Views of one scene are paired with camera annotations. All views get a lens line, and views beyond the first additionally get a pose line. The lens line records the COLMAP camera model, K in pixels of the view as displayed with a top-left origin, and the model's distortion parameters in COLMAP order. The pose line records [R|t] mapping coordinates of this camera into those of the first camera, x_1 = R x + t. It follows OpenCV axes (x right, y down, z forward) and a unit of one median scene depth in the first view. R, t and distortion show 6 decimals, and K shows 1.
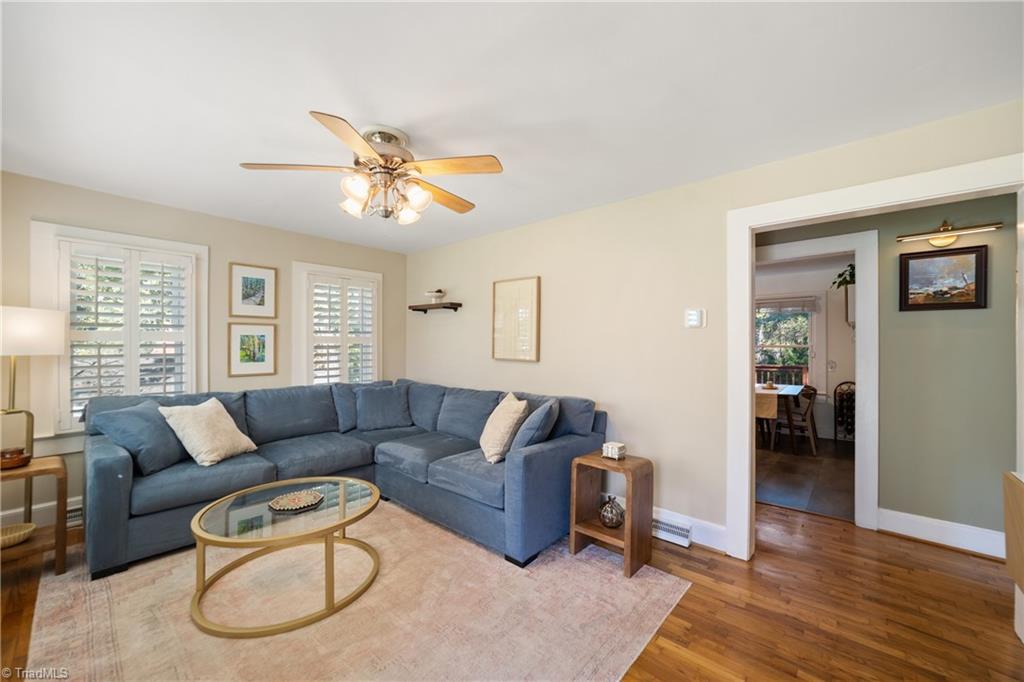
lens RADIAL K [[396.5, 0, 519.8], [0, 396.5, 343.8], [0, 0, 1]] dist [-0.018431, 0.005551]
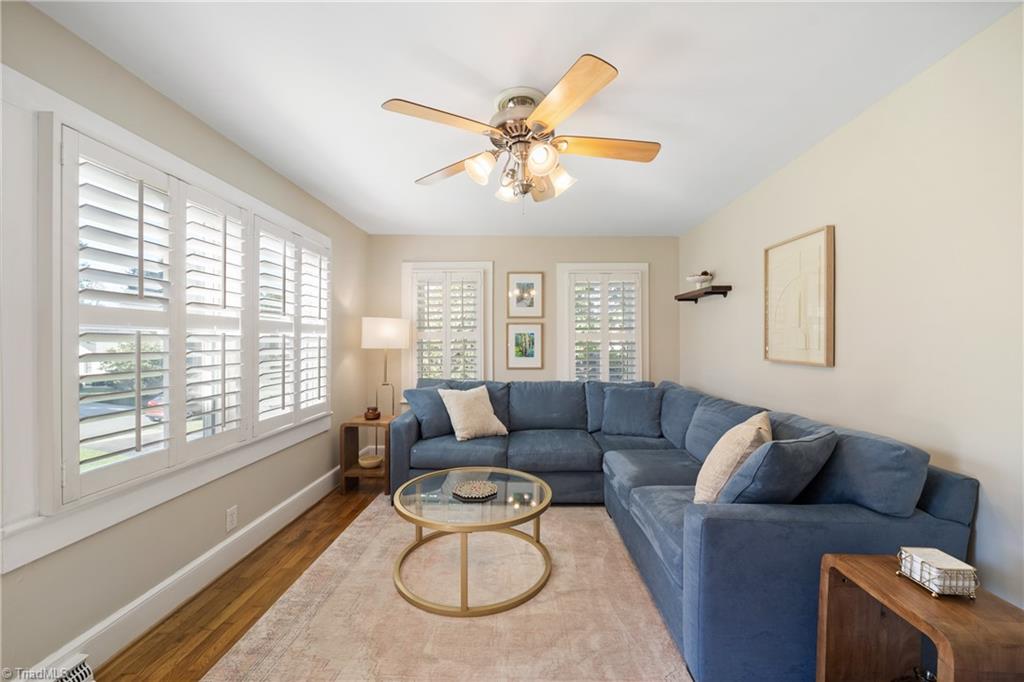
lens RADIAL K [[396.5, 0, 520.1], [0, 396.5, 340.7], [0, 0, 1]] dist [-0.018431, 0.005551]
pose [[0.649301, -0.008773, -0.760481, 0.201883], [0.003902, 0.999959, -0.008205, 0.008894], [0.760521, 0.002360, 0.649309, 0.266770]]
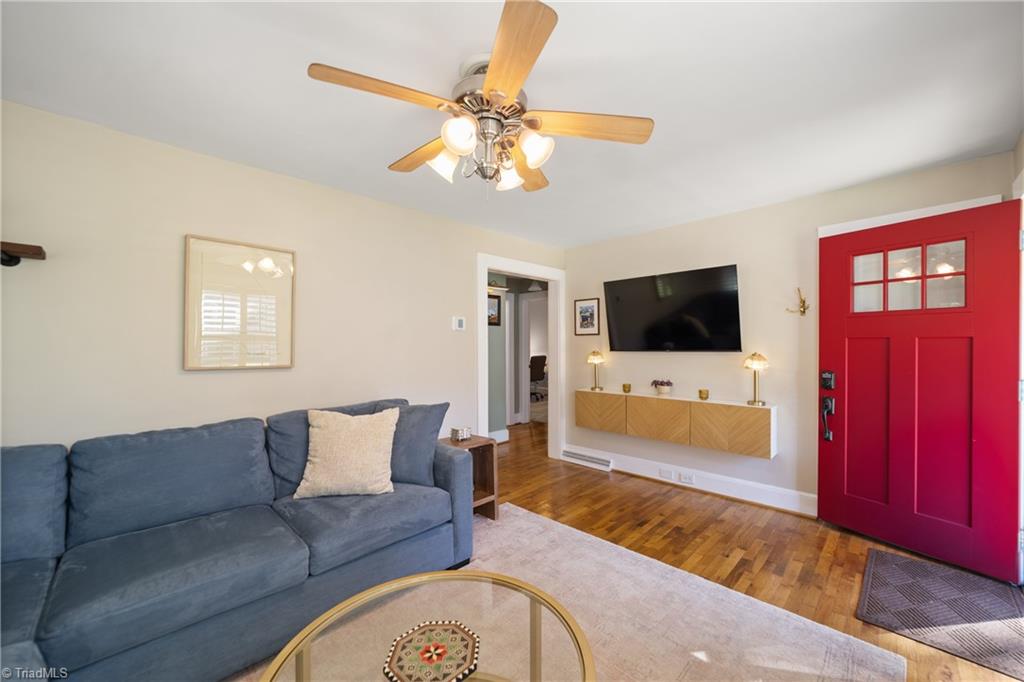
lens RADIAL K [[396.5, 0, 513.7], [0, 396.5, 343.1], [0, 0, 1]] dist [-0.018431, 0.005551]
pose [[0.064071, -0.005457, 0.997930, -0.689939], [0.000647, 0.999985, 0.005427, -0.004458], [-0.997945, 0.000298, 0.064073, 0.568849]]
